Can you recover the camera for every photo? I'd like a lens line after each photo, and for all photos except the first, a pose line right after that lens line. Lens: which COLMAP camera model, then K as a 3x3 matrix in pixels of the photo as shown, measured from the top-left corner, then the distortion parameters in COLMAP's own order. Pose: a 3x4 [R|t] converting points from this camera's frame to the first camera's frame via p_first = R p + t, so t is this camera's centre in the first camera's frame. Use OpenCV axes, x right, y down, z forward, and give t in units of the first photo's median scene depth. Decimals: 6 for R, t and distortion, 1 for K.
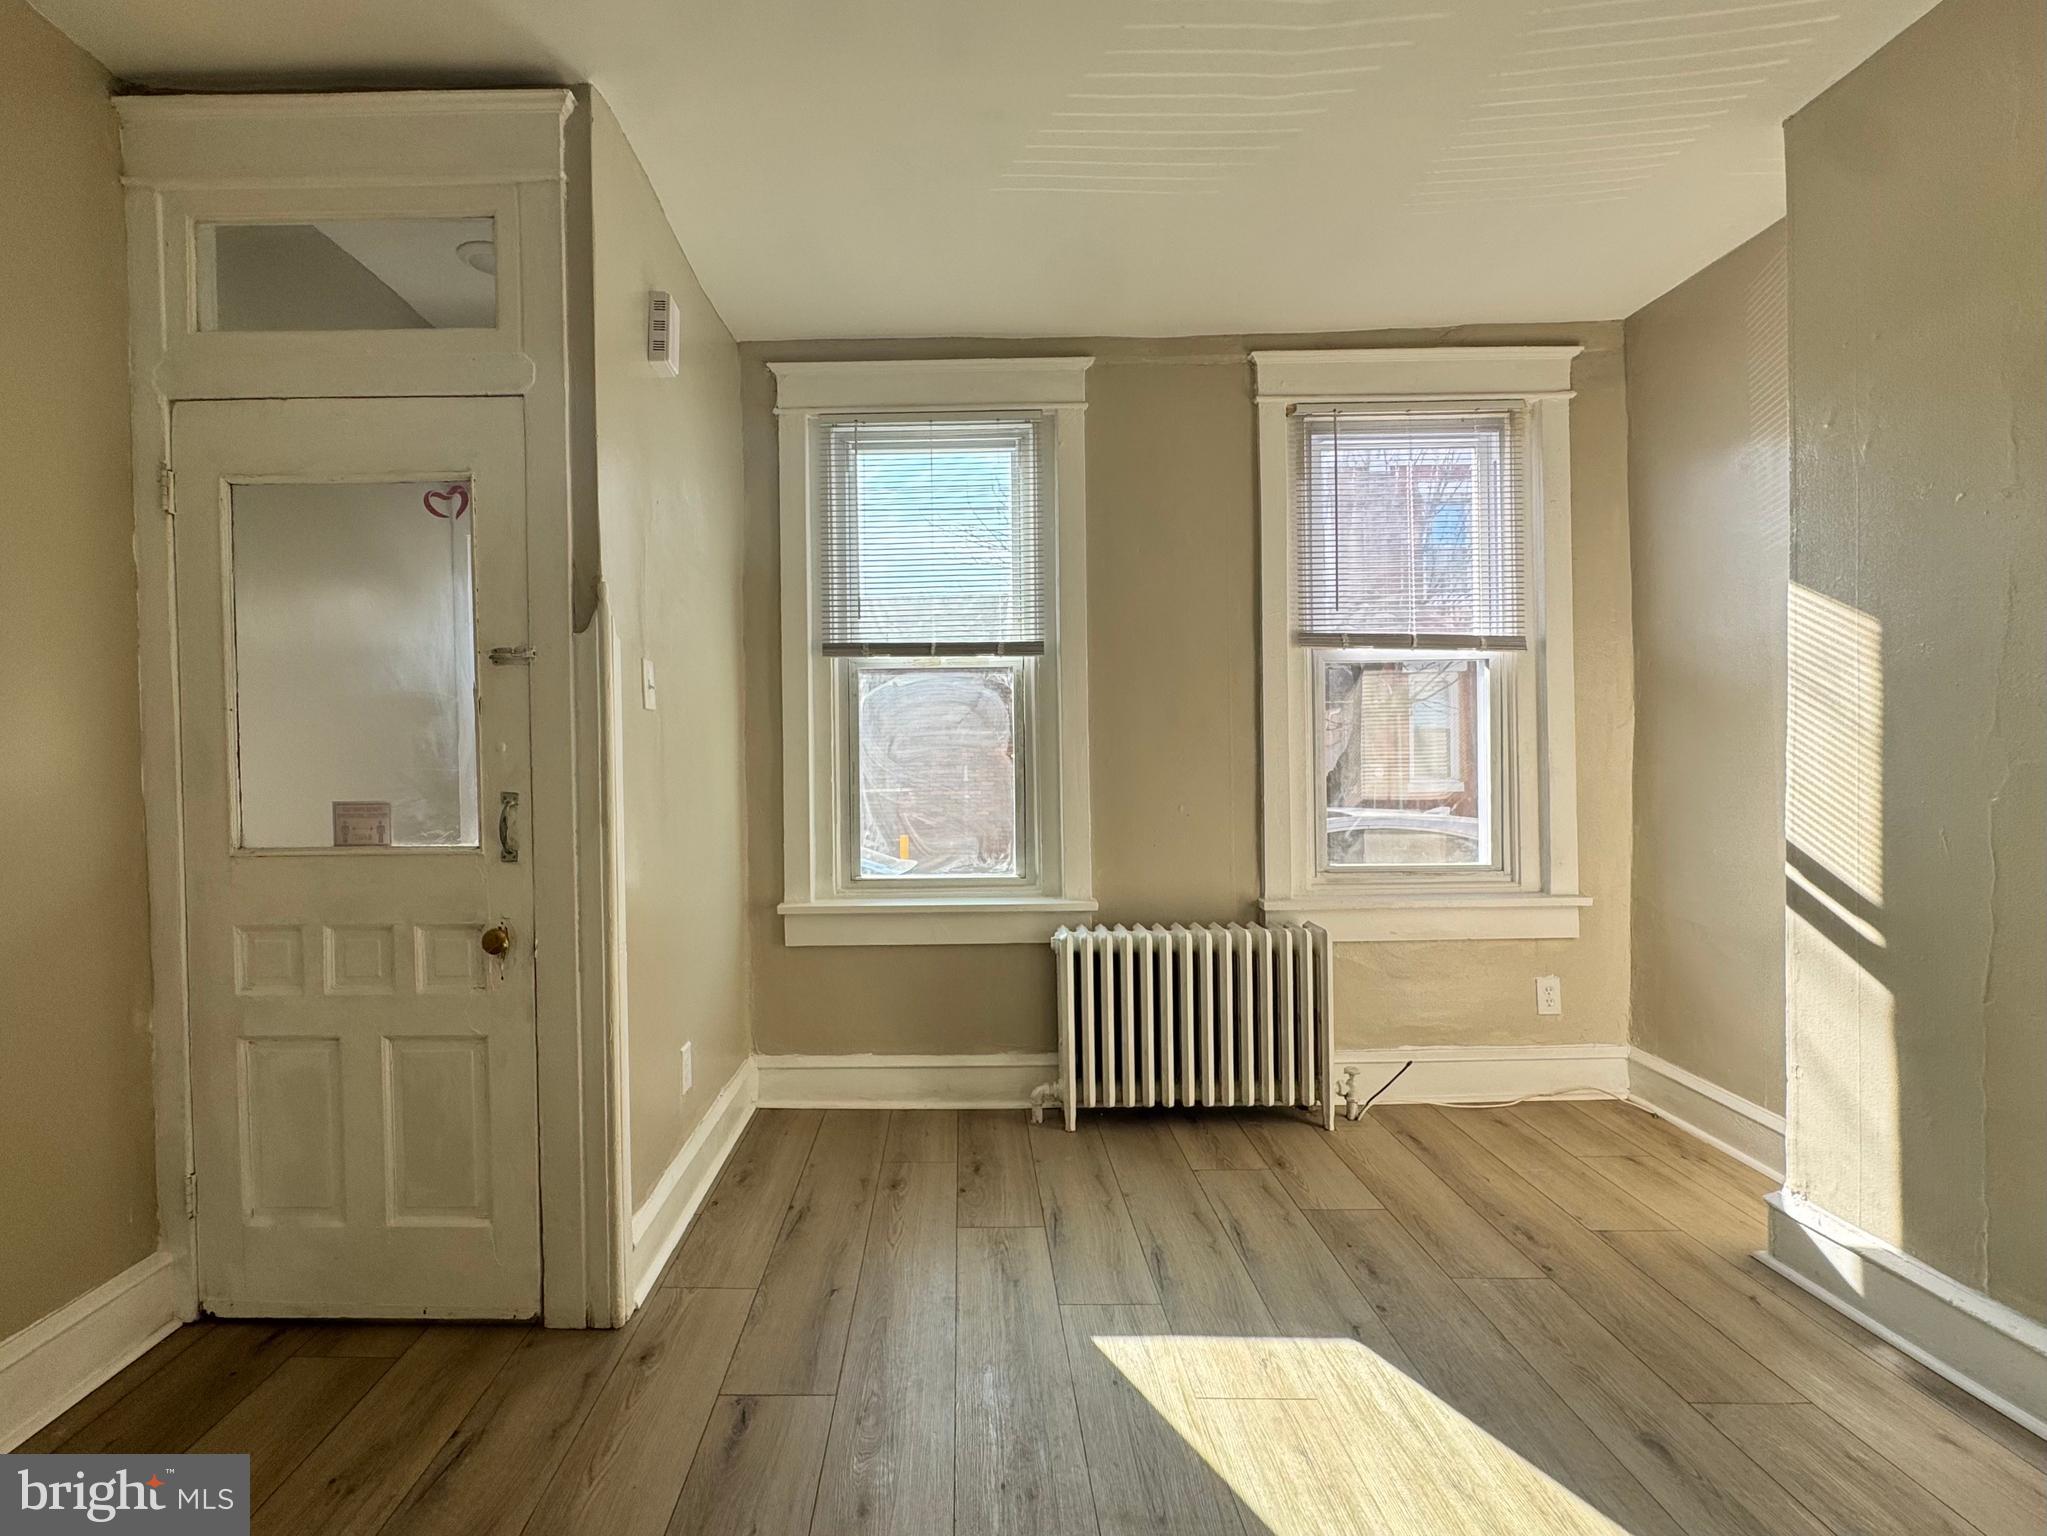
lens RADIAL K [[875.3, 0, 1015.7], [0, 875.3, 756.2], [0, 0, 1]] dist [-0.000975, -0.000193]
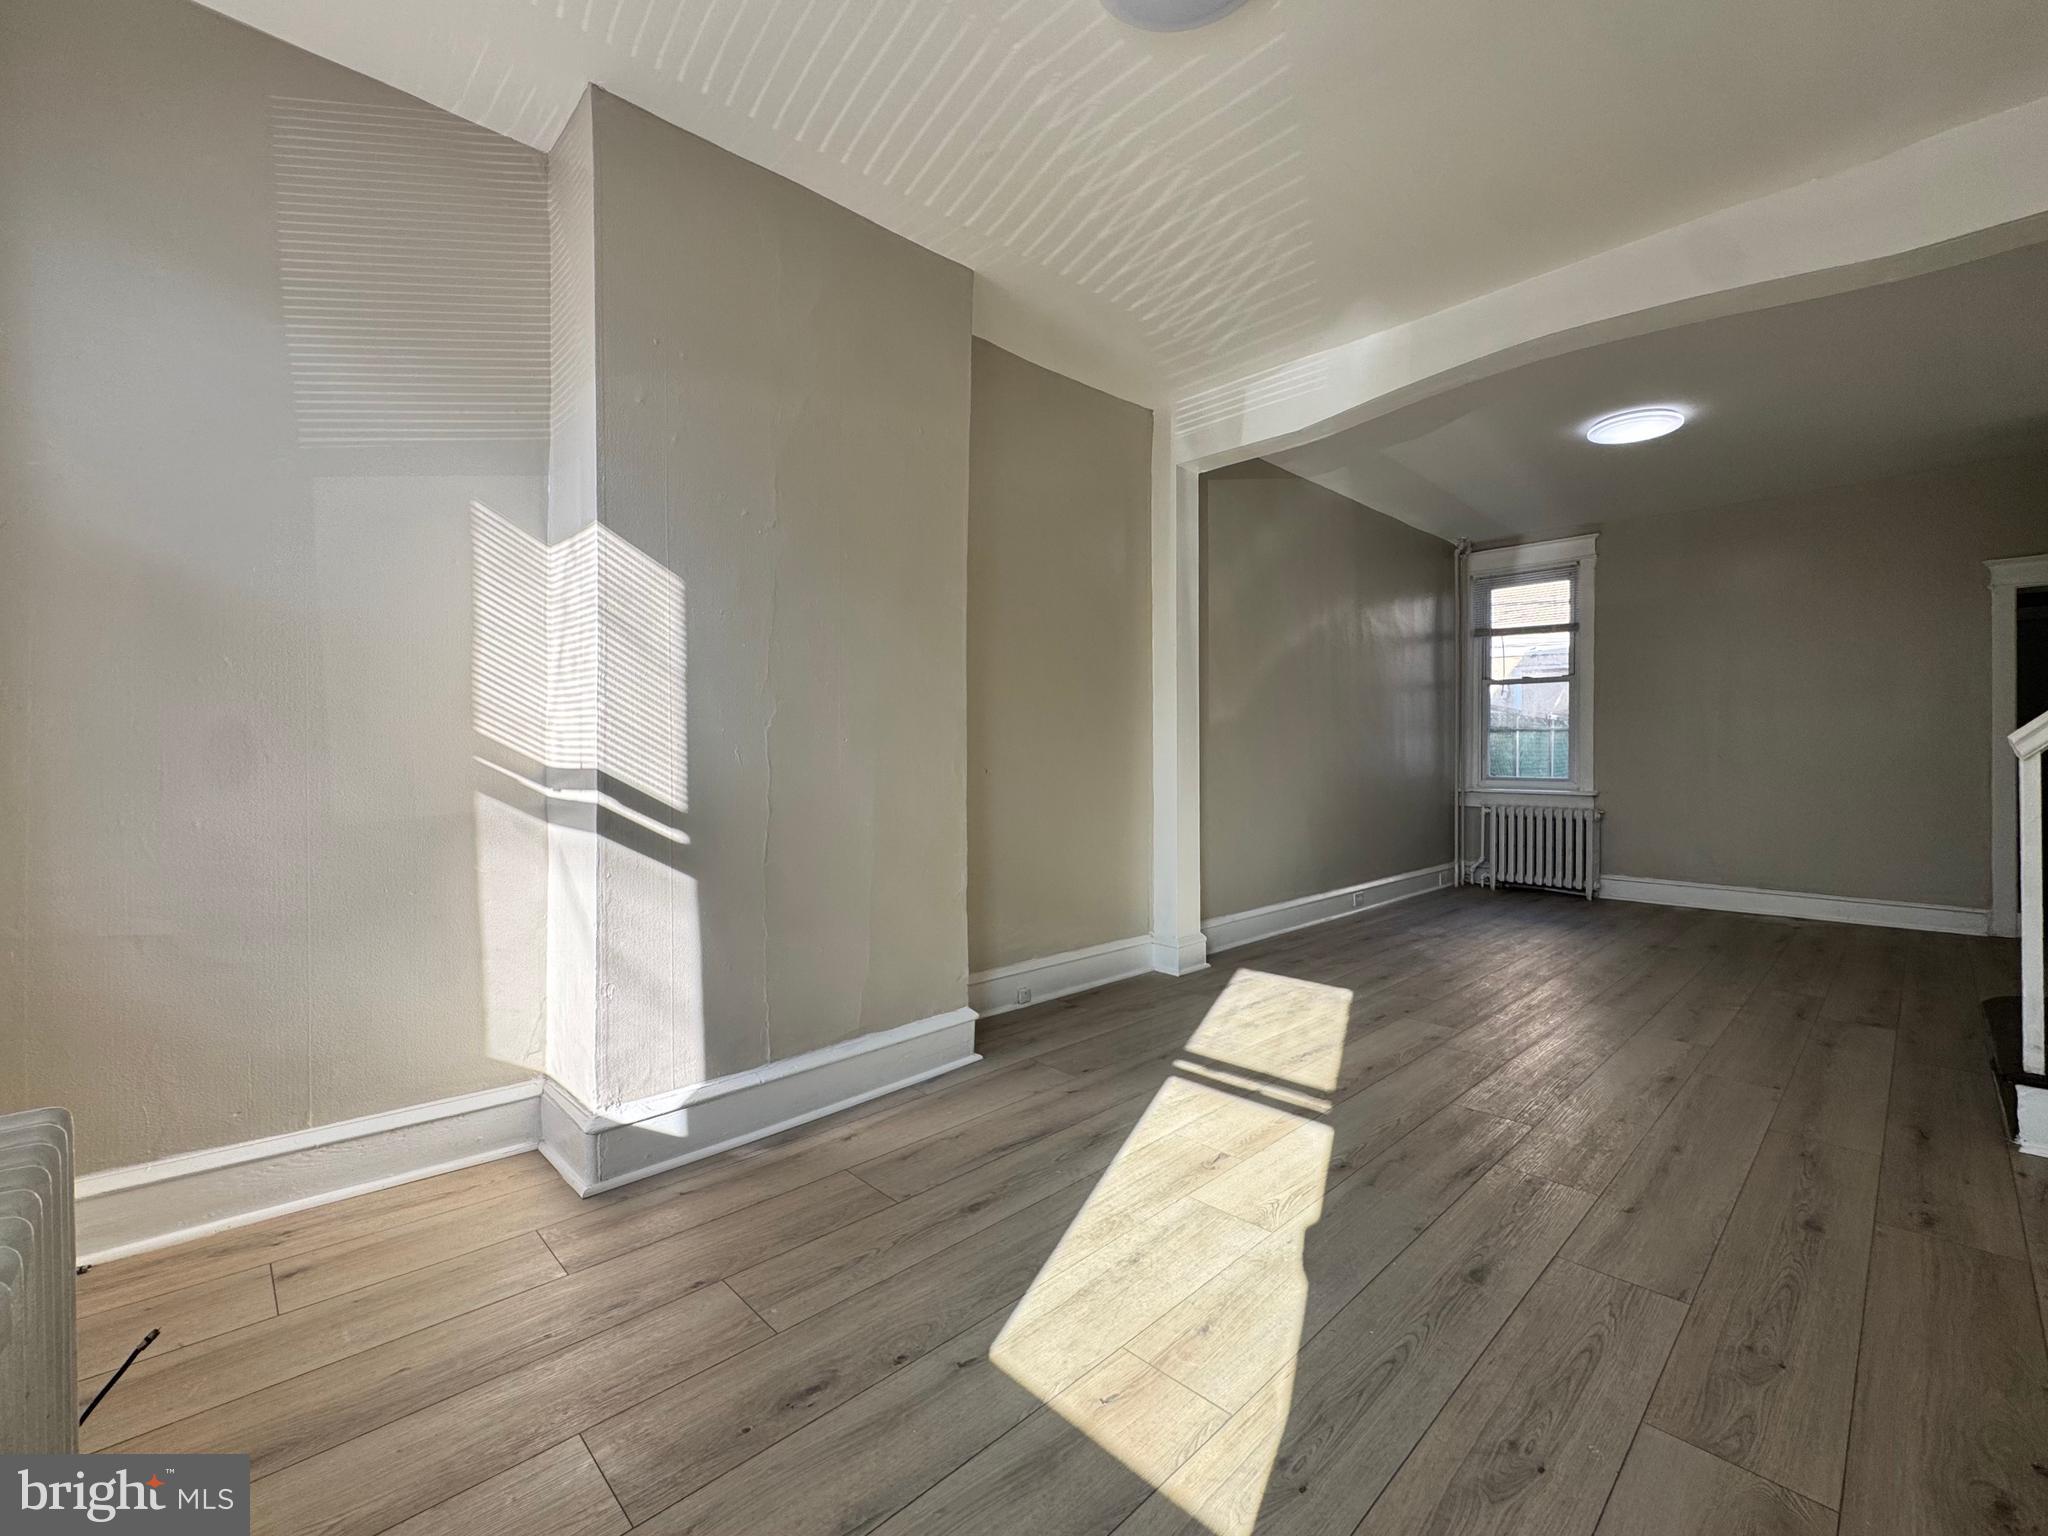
lens RADIAL K [[875.7, 0, 1016.2], [0, 875.7, 756.2], [0, 0, 1]] dist [-0.000975, -0.000193]
pose [[-0.636055, 0.013307, 0.771529, -0.245538], [0.013857, 0.999887, -0.005822, 0.105310], [-0.771520, 0.006988, -0.636167, 1.398648]]
